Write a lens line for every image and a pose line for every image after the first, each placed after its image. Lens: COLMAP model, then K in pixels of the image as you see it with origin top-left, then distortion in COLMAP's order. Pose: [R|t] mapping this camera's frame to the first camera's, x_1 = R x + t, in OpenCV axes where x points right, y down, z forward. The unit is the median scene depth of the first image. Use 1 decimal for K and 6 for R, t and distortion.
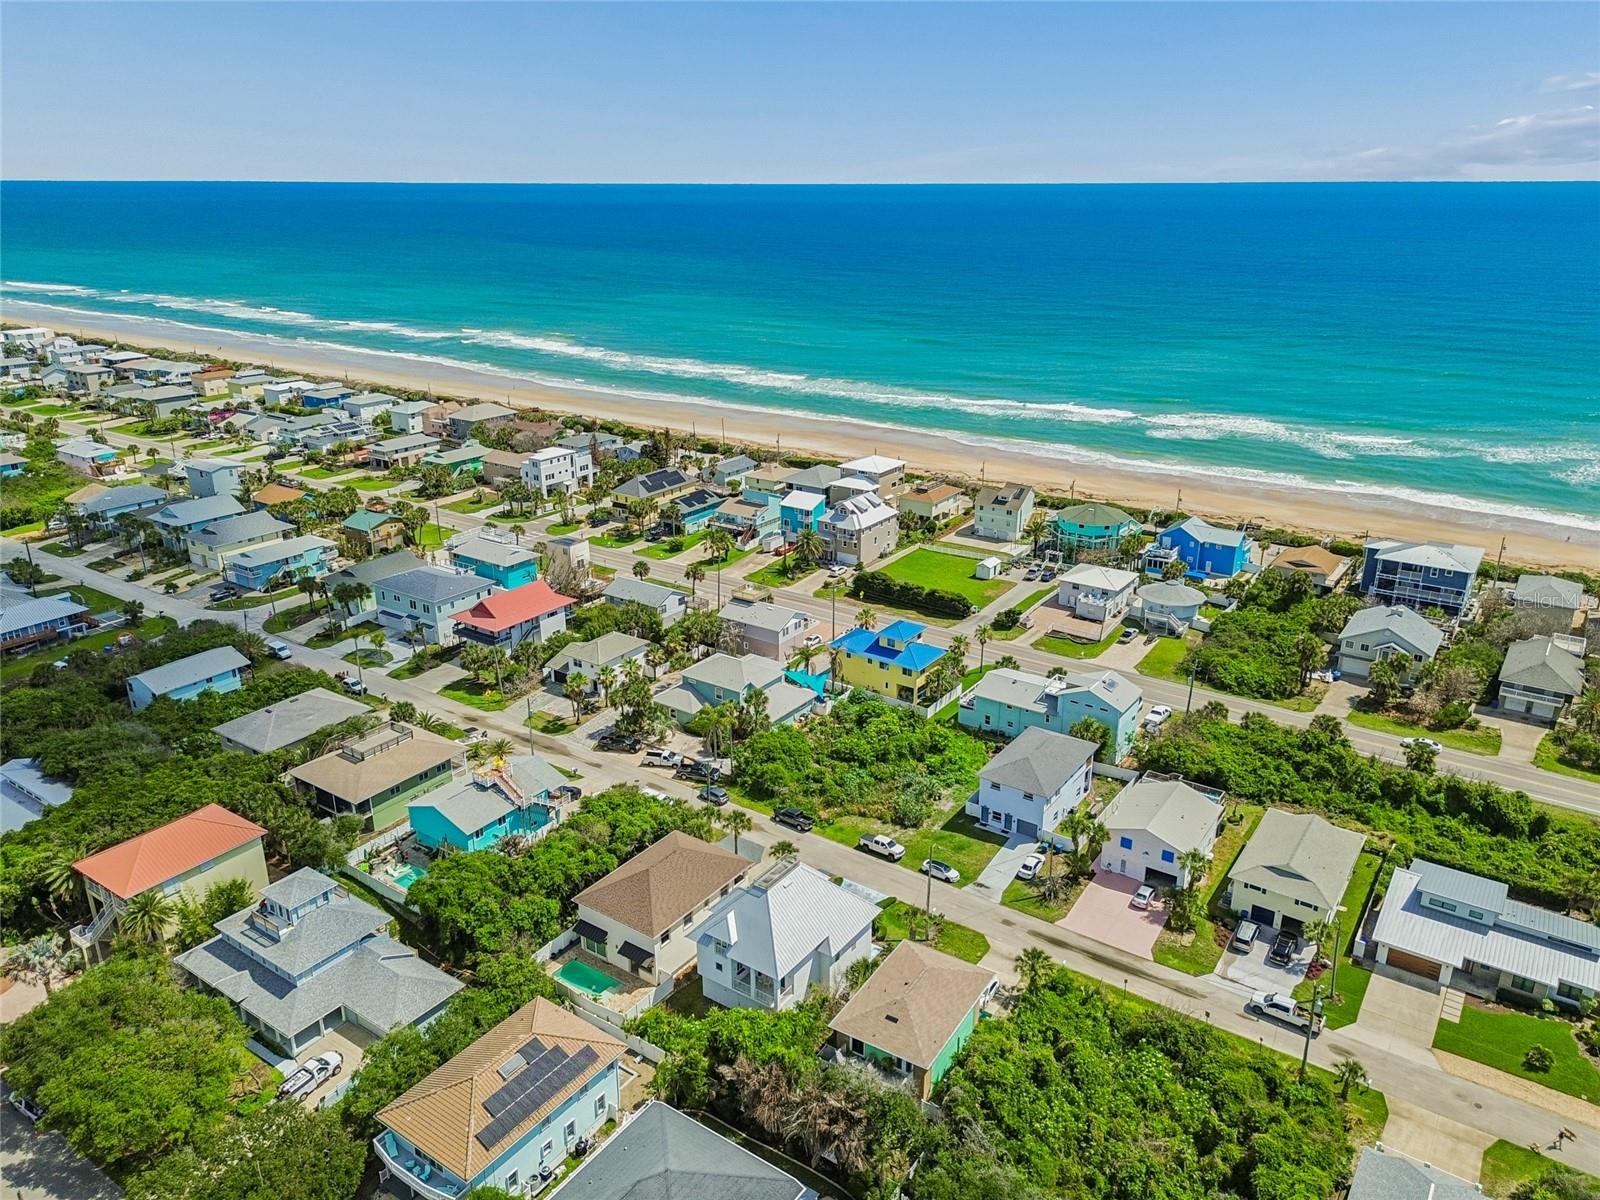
lens RADIAL K [[1142.3, 0, 801.4], [0, 1142.3, 602.1], [0, 0, 1]] dist [0.075525, -0.077190]
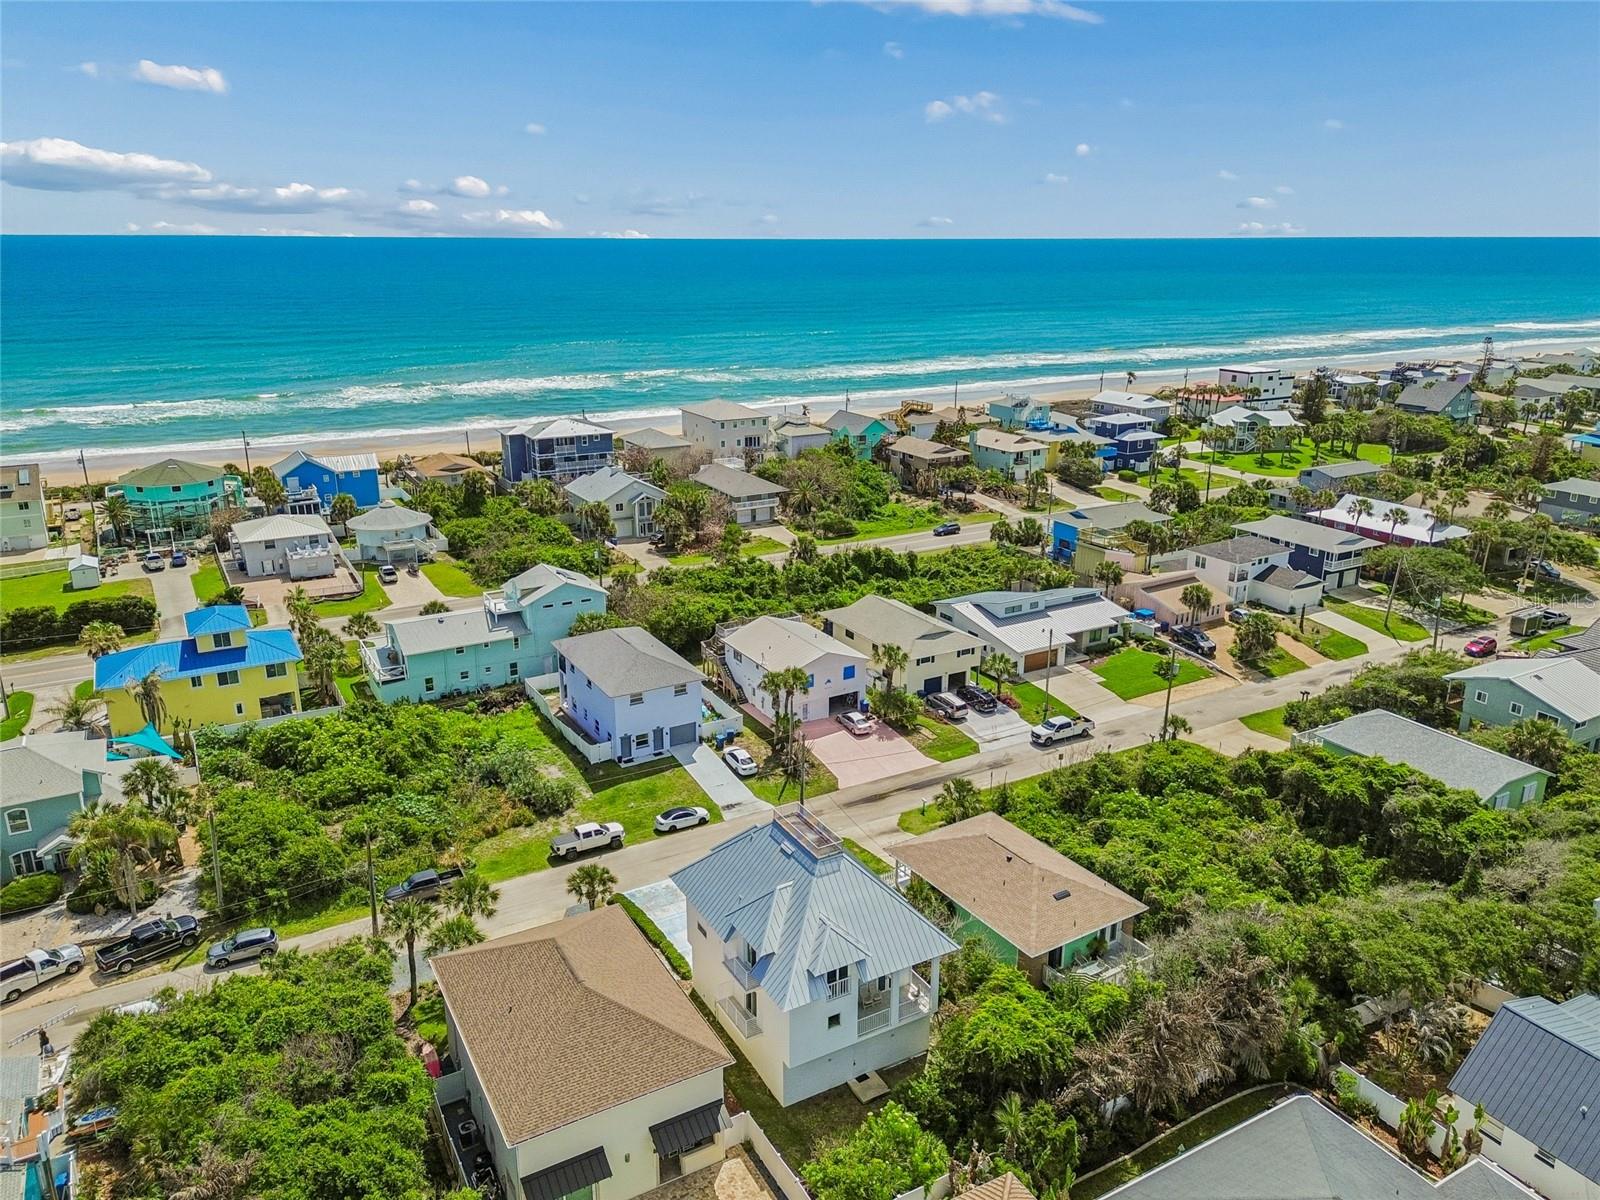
lens RADIAL K [[1142.3, 0, 801.4], [0, 1142.3, 602.1], [0, 0, 1]] dist [0.075525, -0.077190]
pose [[0.431732, -0.276233, 0.858663, -0.354448], [0.310585, 0.939266, 0.146002, 0.025464], [-0.846844, 0.203654, 0.491305, 0.485756]]
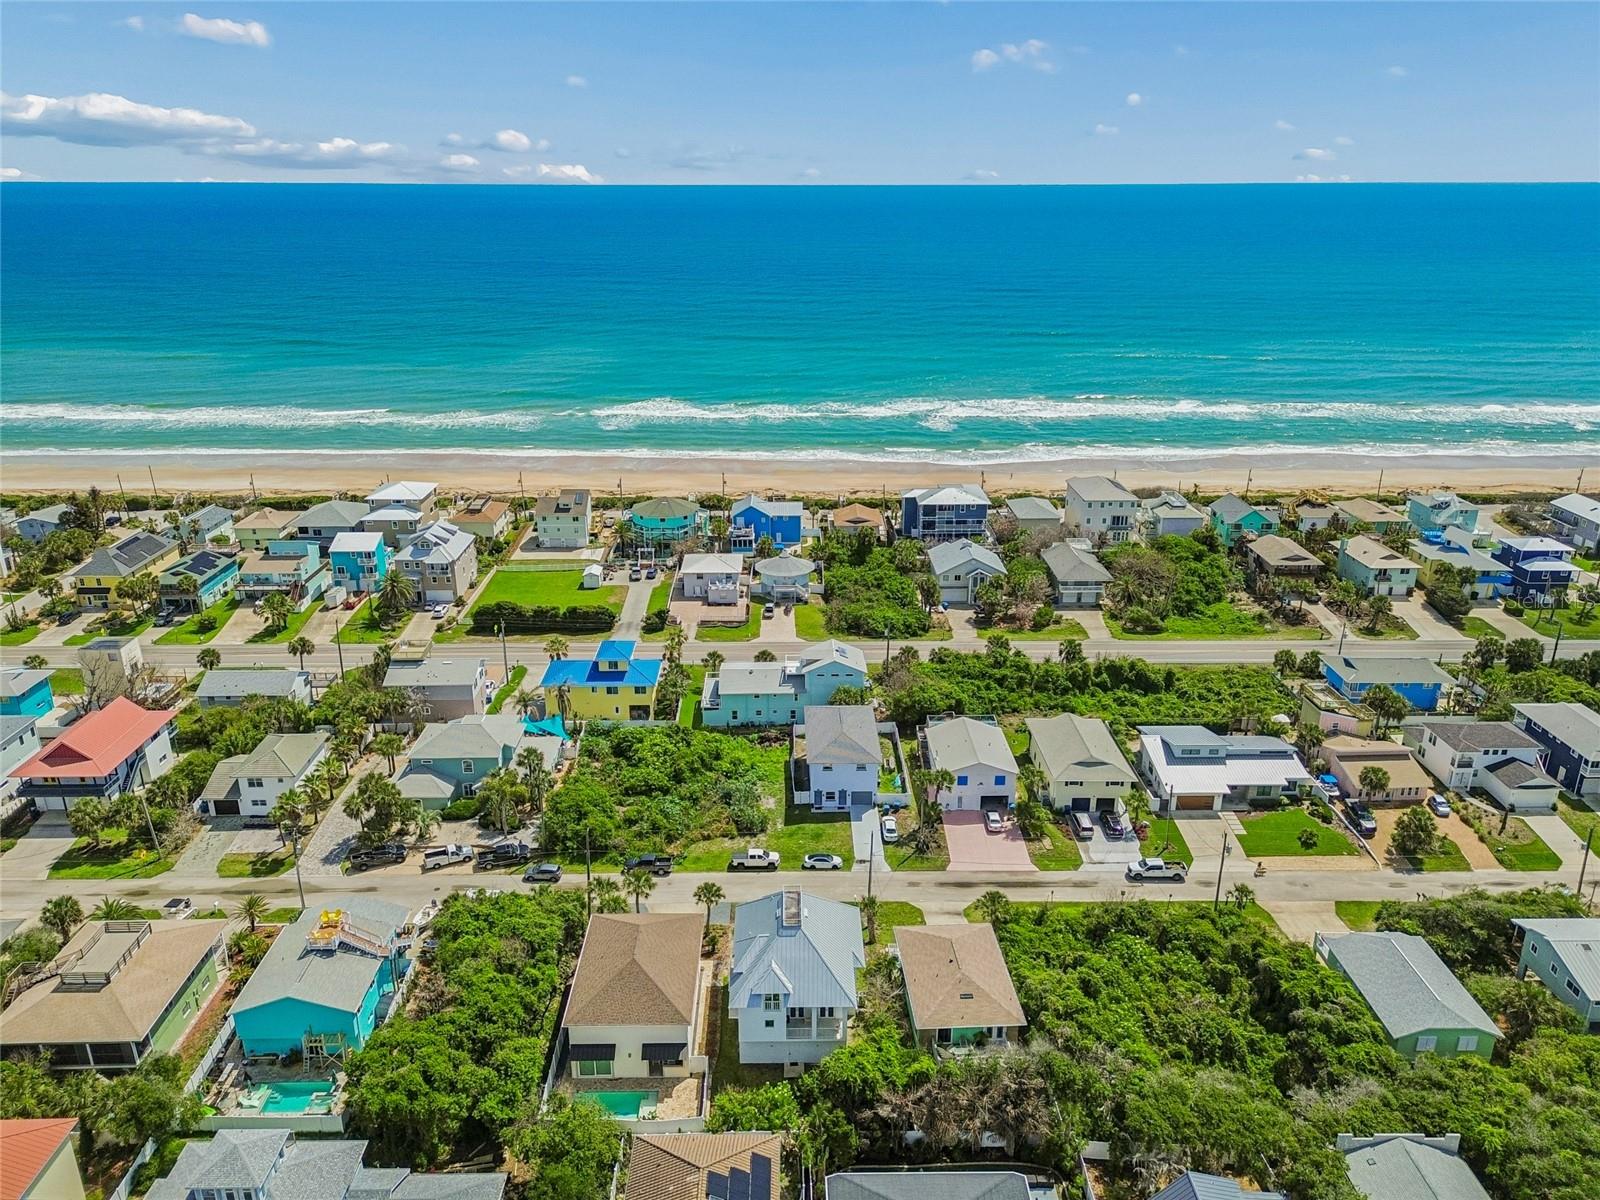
lens RADIAL K [[1137.7, 0, 799.5], [0, 1137.7, 599.8], [0, 0, 1]] dist [0.084389, -0.092080]
pose [[0.813216, -0.200774, 0.546232, -0.343604], [0.201566, 0.977680, 0.059272, -0.048264], [-0.545941, 0.061901, 0.835534, 0.131449]]
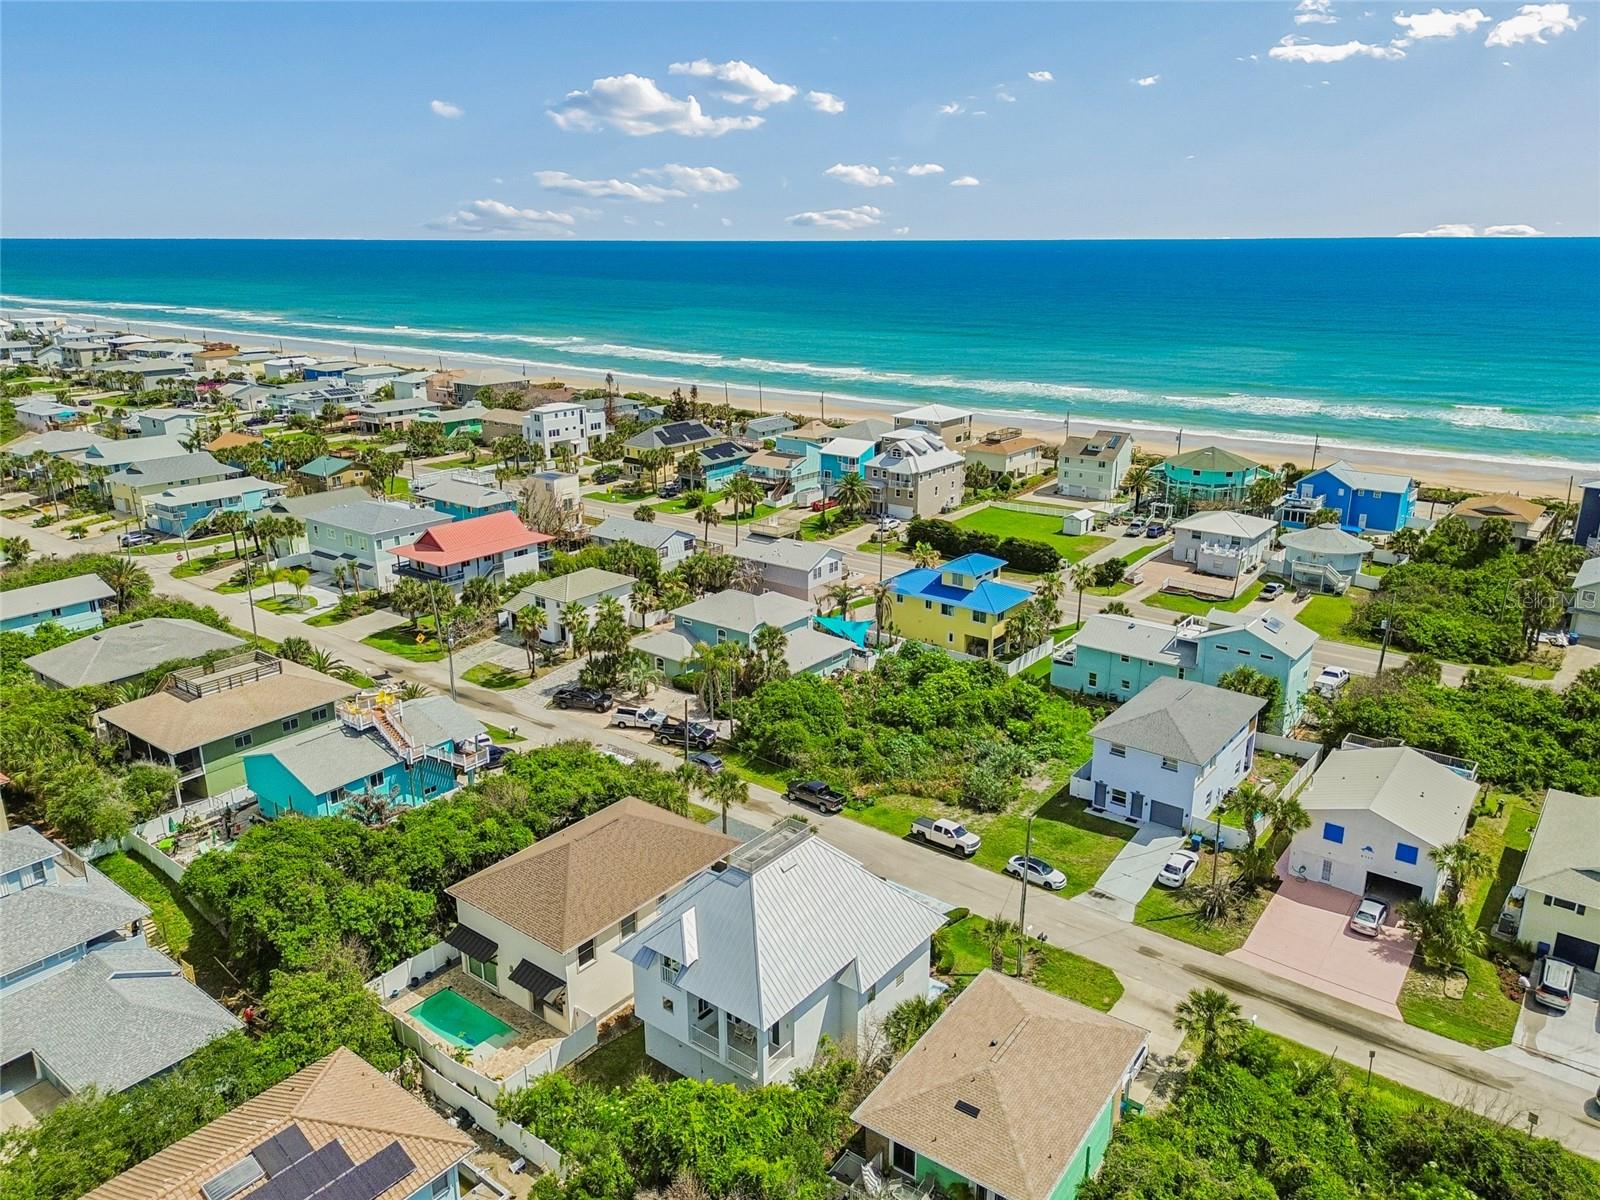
lens RADIAL K [[1152.3, 0, 801.0], [0, 1152.3, 594.3], [0, 0, 1]] dist [0.070974, -0.066397]
pose [[0.998723, 0.012720, -0.048885, 0.015565], [-0.015217, 0.998580, -0.051054, 0.096303], [0.048166, 0.051733, 0.997499, 0.282460]]
